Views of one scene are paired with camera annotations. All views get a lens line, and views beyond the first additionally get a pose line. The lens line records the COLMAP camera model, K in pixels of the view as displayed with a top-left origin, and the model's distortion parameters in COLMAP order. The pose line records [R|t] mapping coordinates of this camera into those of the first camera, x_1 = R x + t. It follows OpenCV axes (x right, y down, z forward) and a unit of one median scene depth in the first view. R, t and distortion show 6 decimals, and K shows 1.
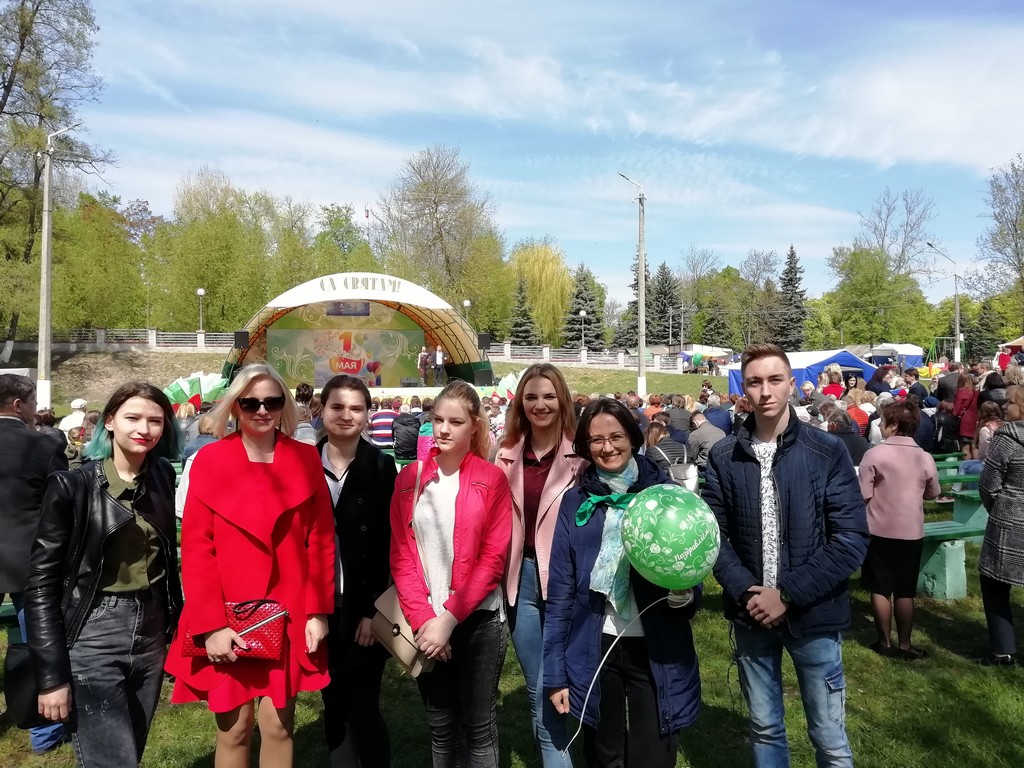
lens RADIAL K [[796.9, 0, 522.1], [0, 796.9, 390.3], [0, 0, 1]] dist [0.049467, -0.028899]
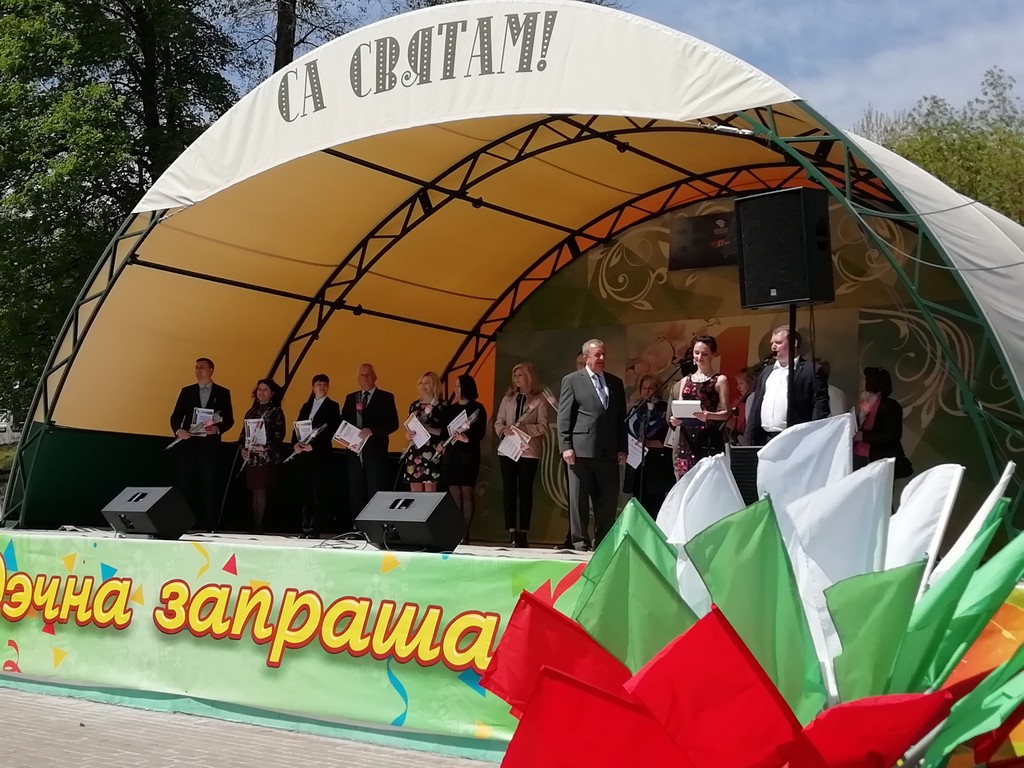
lens RADIAL K [[1455.1, 0, 508.2], [0, 1455.1, 374.6], [0, 0, 1]] dist [0.010384, 0.000000]
pose [[0.583953, -0.052522, -0.810086, 0.080067], [-0.047603, 0.993972, -0.098759, -0.006450], [0.810390, 0.096233, 0.577933, 0.484823]]
